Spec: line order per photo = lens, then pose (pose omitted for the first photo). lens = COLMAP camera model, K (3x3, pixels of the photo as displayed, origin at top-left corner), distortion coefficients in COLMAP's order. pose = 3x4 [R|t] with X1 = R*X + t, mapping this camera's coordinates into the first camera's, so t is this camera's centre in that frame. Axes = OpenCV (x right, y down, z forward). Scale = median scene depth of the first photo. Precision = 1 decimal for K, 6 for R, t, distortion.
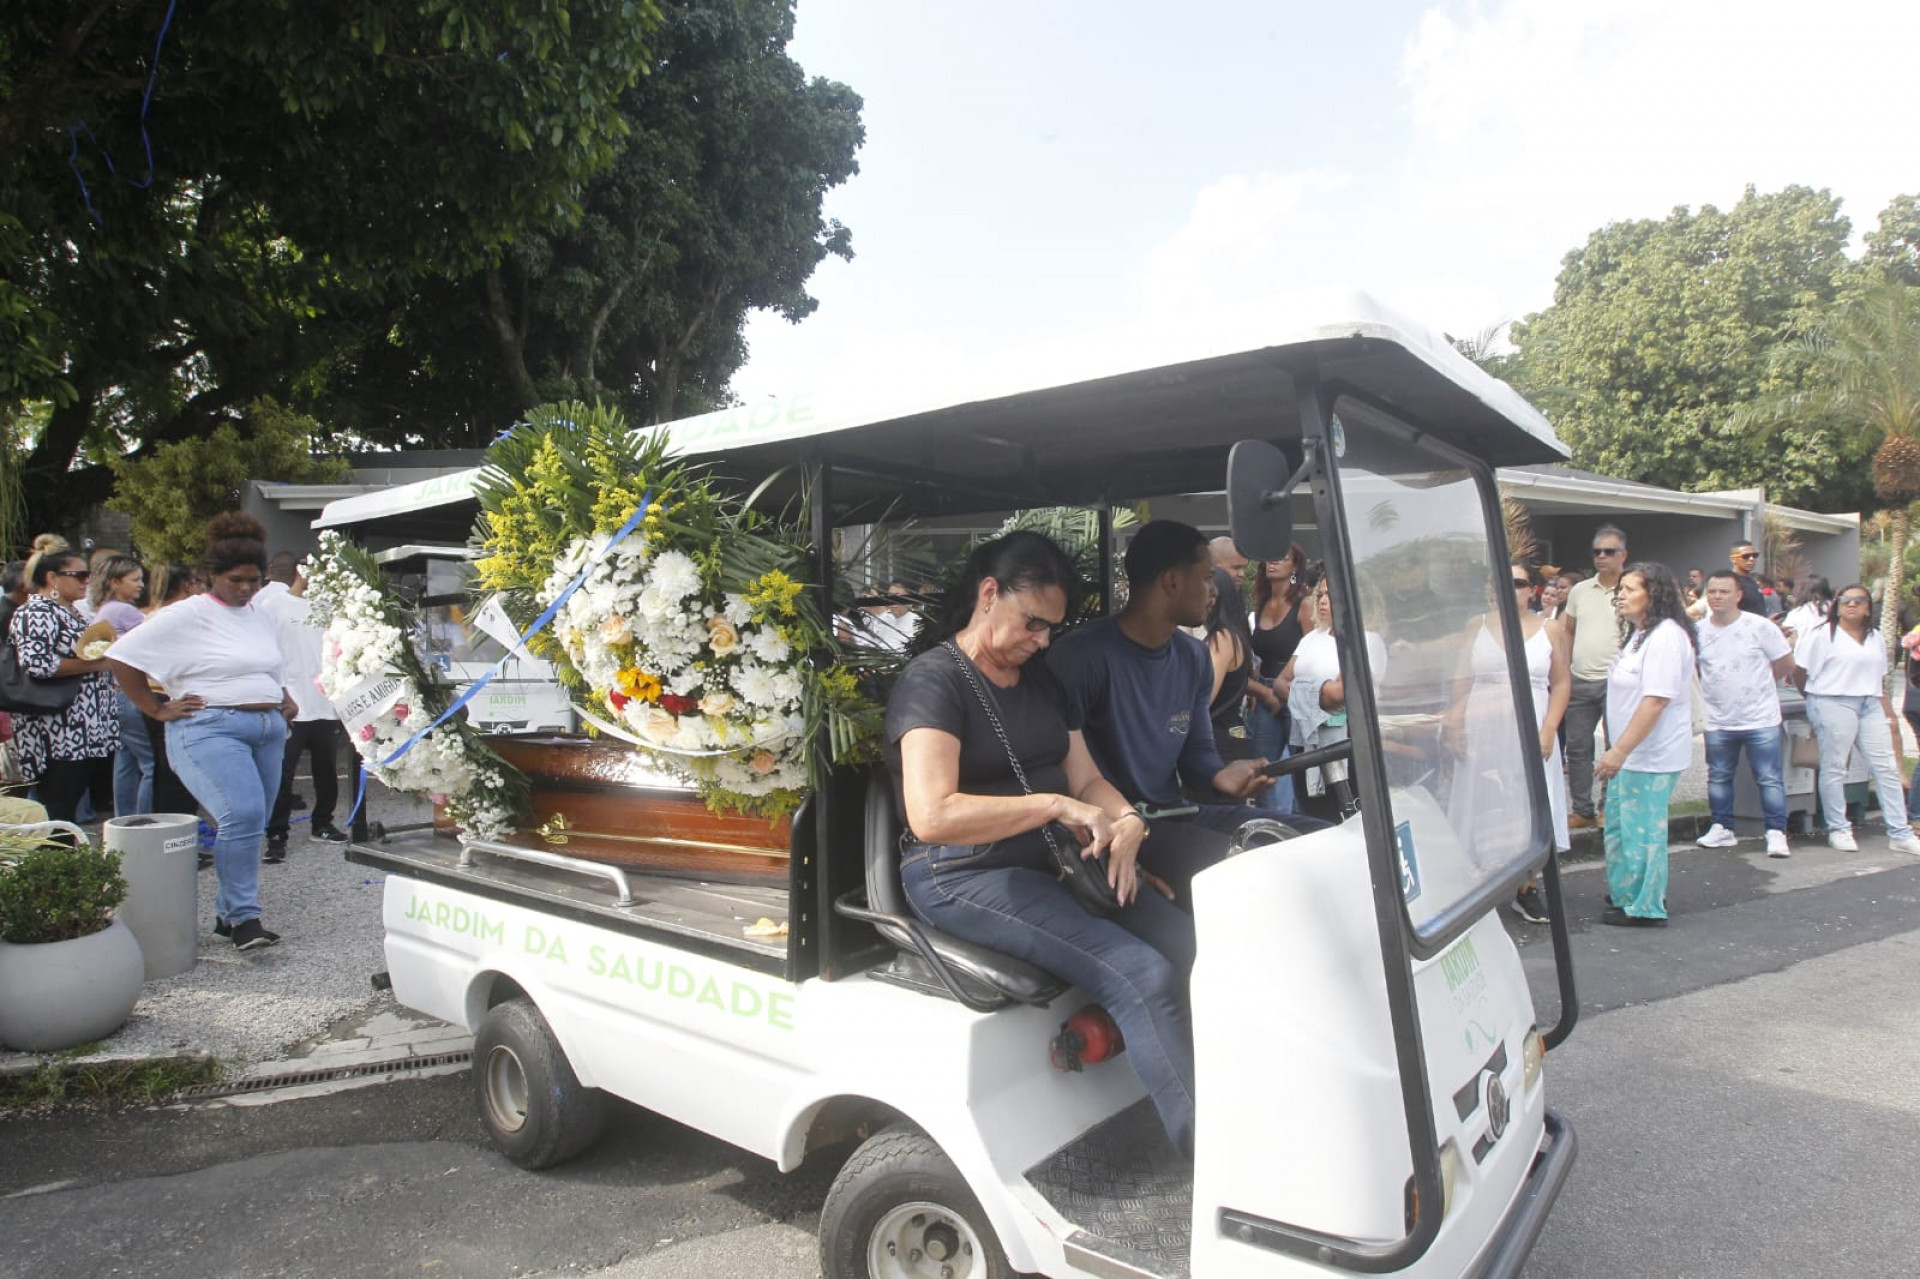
lens RADIAL K [[1206.5, 0, 984.4], [0, 1206.5, 640.8], [0, 0, 1]] dist [-0.026448, 0.025238]
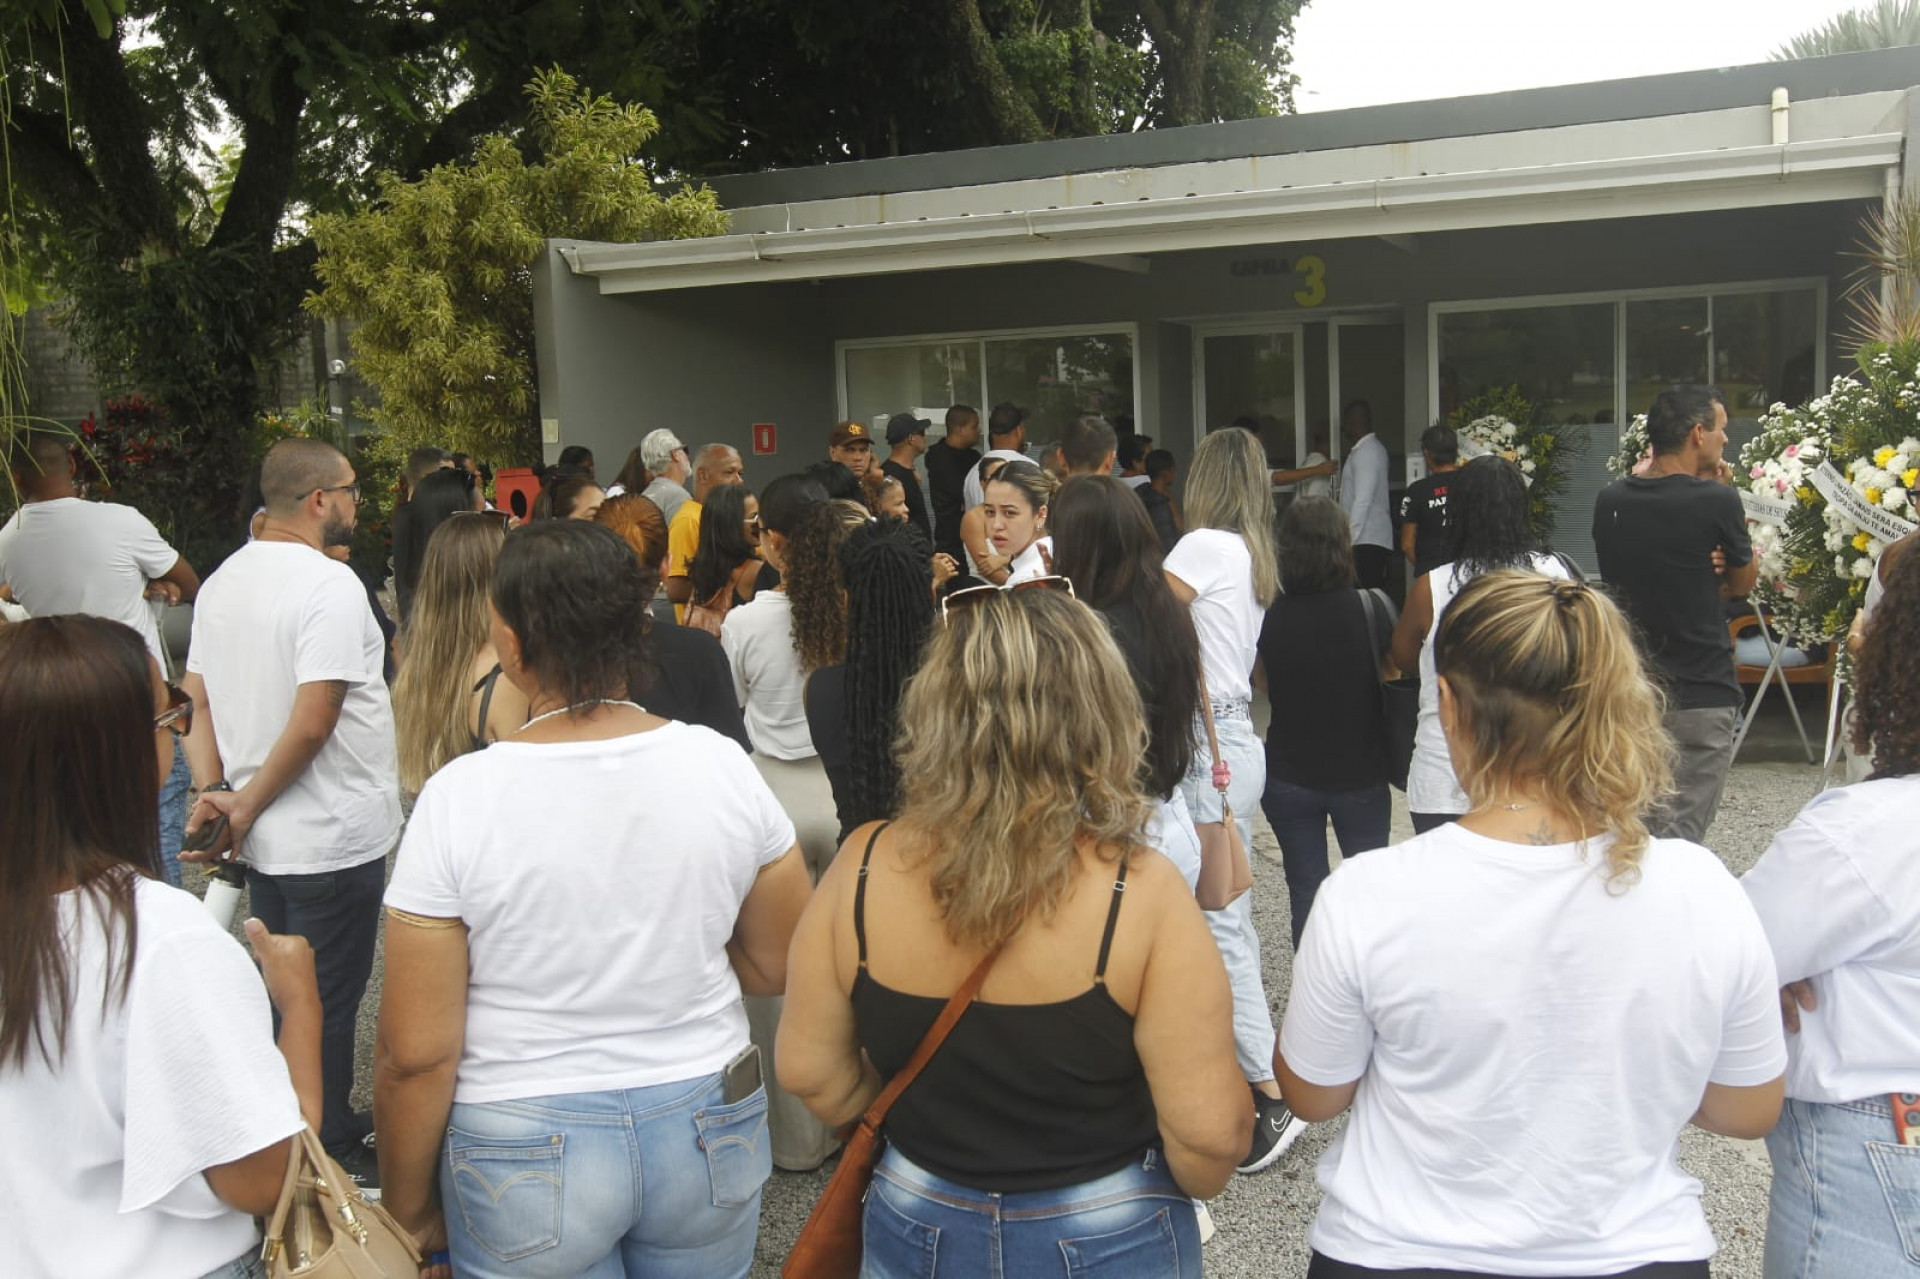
lens RADIAL K [[1741.4, 0, 959.2], [0, 1741.4, 594.2], [0, 0, 1]] dist [0.056954, 0.021291]
pose [[0.945219, -0.001578, -0.326433, -0.193535], [0.027493, 0.996820, 0.074791, -0.034777], [0.325277, -0.079669, 0.942257, 0.326554]]
